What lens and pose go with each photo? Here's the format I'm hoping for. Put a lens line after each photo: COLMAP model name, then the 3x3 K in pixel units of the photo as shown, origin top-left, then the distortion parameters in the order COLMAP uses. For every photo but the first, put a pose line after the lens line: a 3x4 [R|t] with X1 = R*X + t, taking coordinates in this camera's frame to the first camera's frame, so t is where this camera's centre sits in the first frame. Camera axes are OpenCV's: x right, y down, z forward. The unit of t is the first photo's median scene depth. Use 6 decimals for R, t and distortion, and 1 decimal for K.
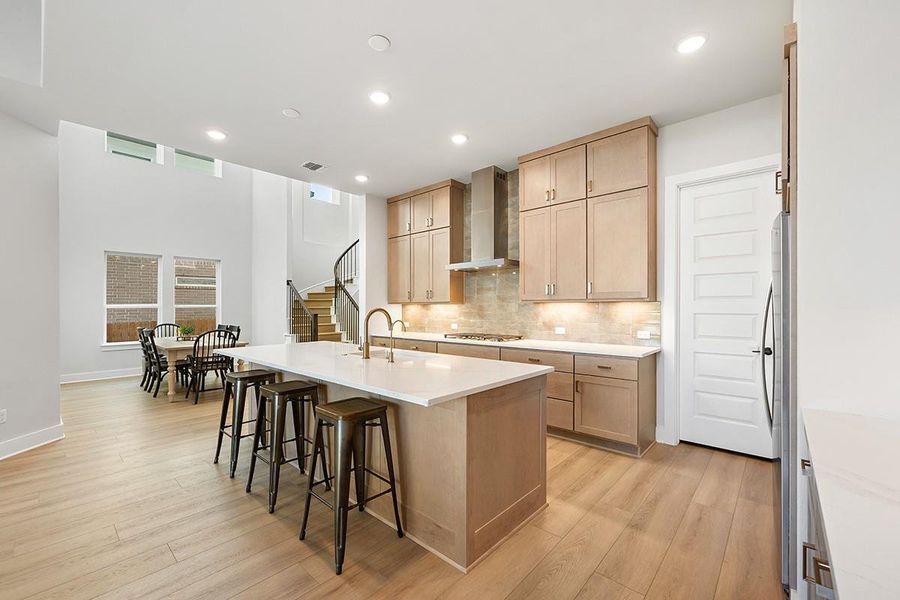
lens RADIAL K [[366.5, 0, 451.6], [0, 366.5, 306.0], [0, 0, 1]] dist [0.002562, 0.000205]
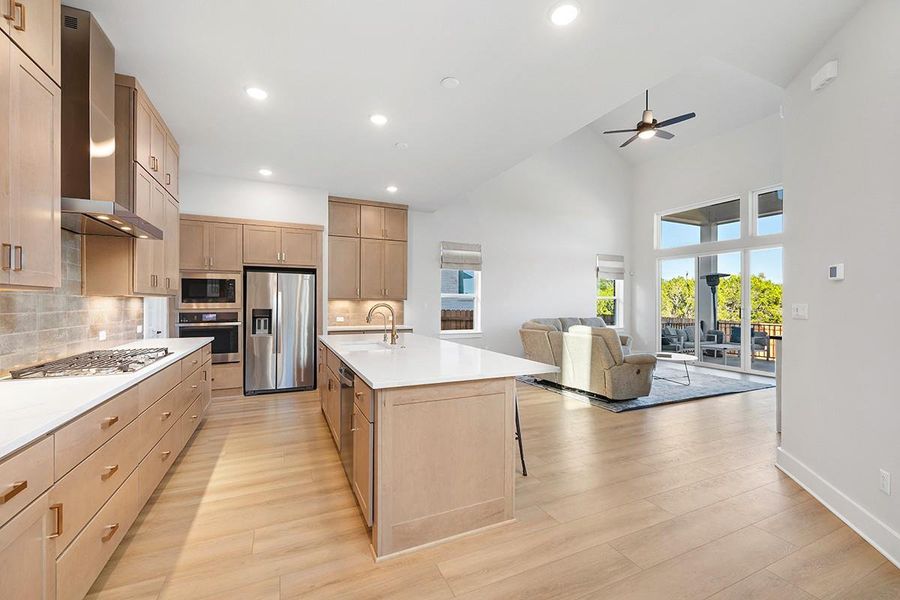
lens RADIAL K [[366.5, 0, 444.7], [0, 366.5, 303.8], [0, 0, 1]] dist [0.002562, 0.000205]
pose [[-0.910853, -0.000663, 0.412730, -0.487738], [-0.001795, 0.999996, -0.002355, 0.004627], [-0.412727, -0.002886, -0.910850, 1.104156]]
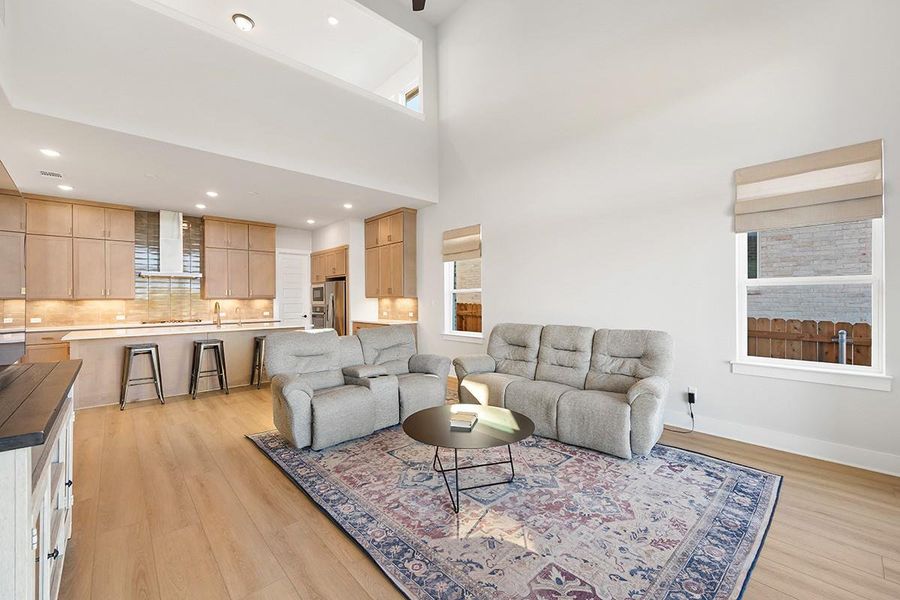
lens RADIAL K [[366.5, 0, 441.4], [0, 366.5, 297.2], [0, 0, 1]] dist [0.002562, 0.000205]
pose [[0.116572, 0.007510, 0.993154, -1.137162], [0.004651, 0.999956, -0.008107, -0.000420], [-0.993171, 0.005564, 0.116532, -0.260022]]
